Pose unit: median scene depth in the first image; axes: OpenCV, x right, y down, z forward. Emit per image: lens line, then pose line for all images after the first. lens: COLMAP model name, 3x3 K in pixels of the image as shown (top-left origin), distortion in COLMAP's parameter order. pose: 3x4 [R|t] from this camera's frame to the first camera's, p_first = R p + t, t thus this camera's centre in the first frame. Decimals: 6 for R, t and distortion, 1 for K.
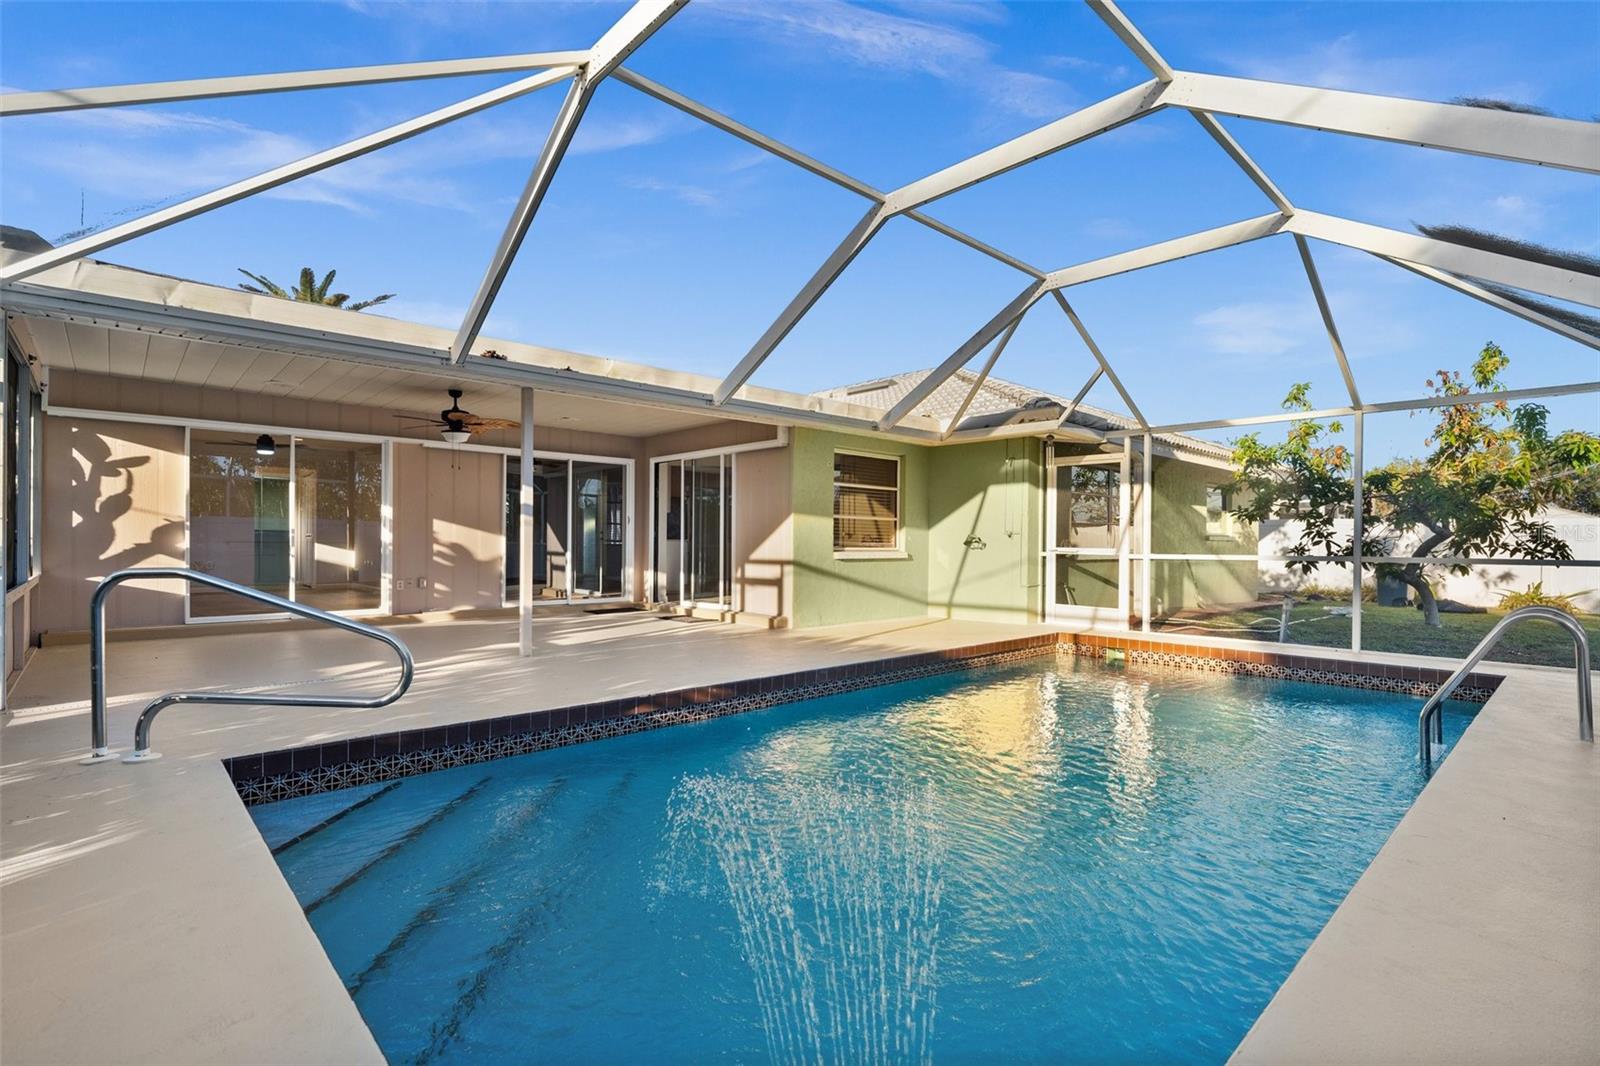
lens RADIAL K [[739.2, 0, 798.6], [0, 739.2, 539.8], [0, 0, 1]] dist [0.001549, 0.000100]
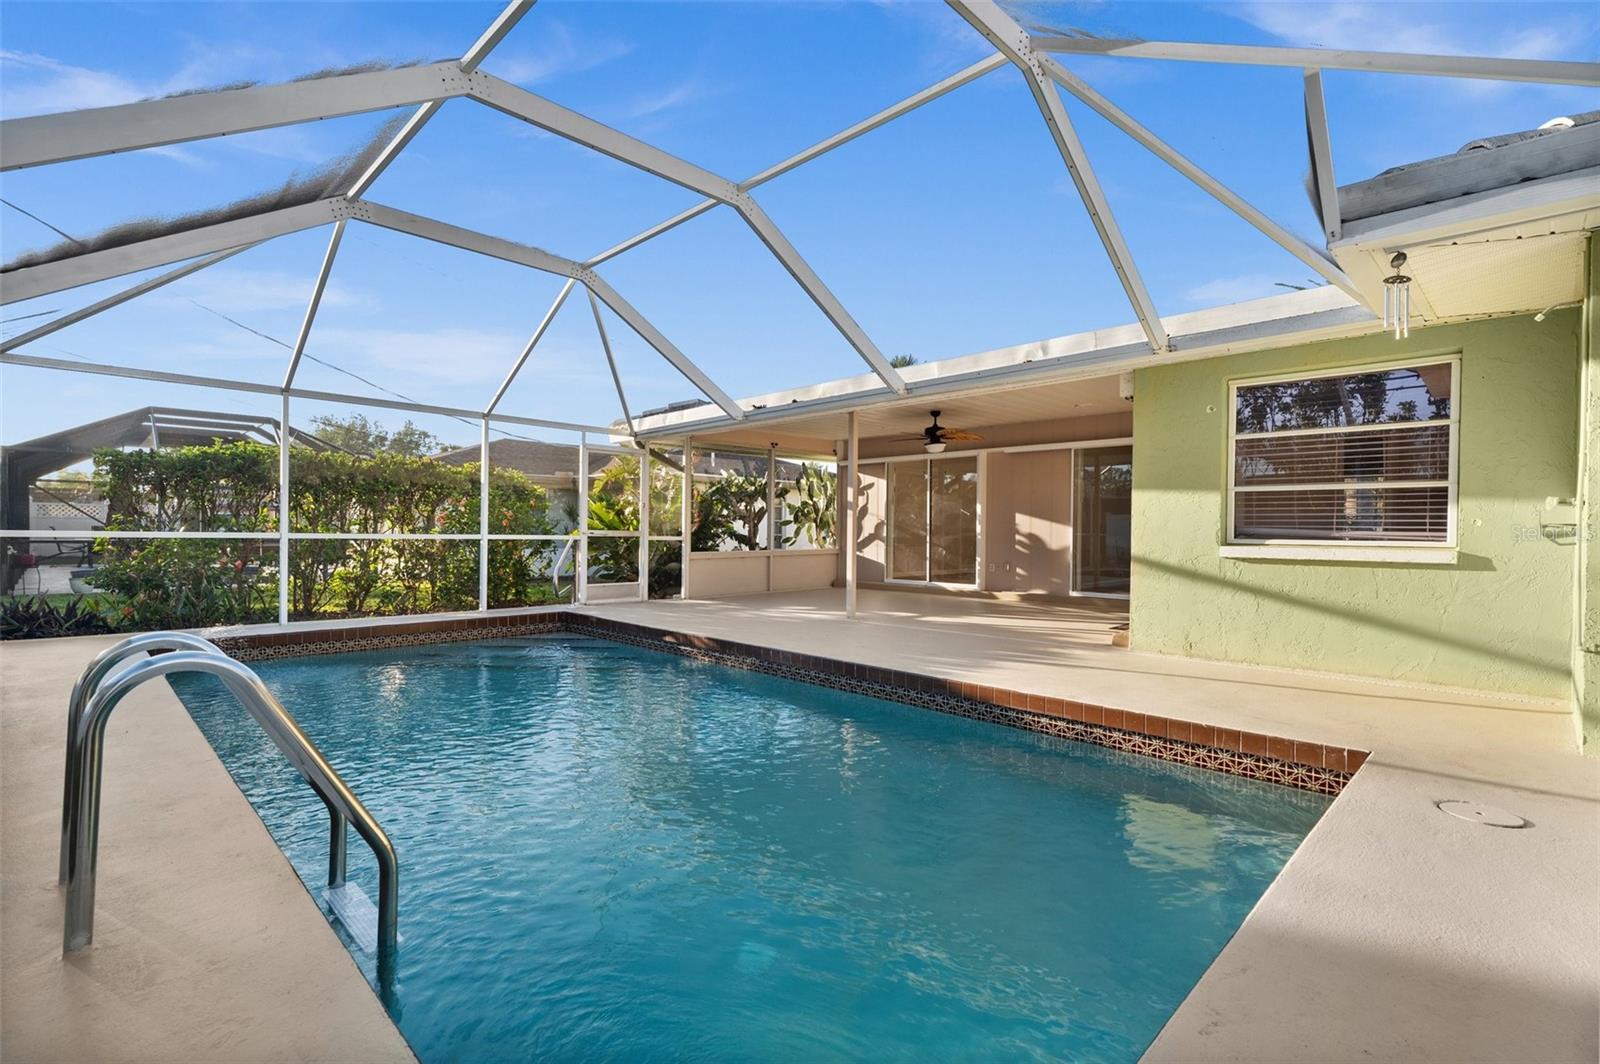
lens RADIAL K [[739.2, 0, 798.6], [0, 739.2, 538.8], [0, 0, 1]] dist [0.001549, 0.000100]
pose [[0.034010, 0.004118, -0.999413, 0.726840], [-0.002428, 0.999989, 0.004038, 0.009771], [0.999419, 0.002289, 0.034019, 0.674030]]
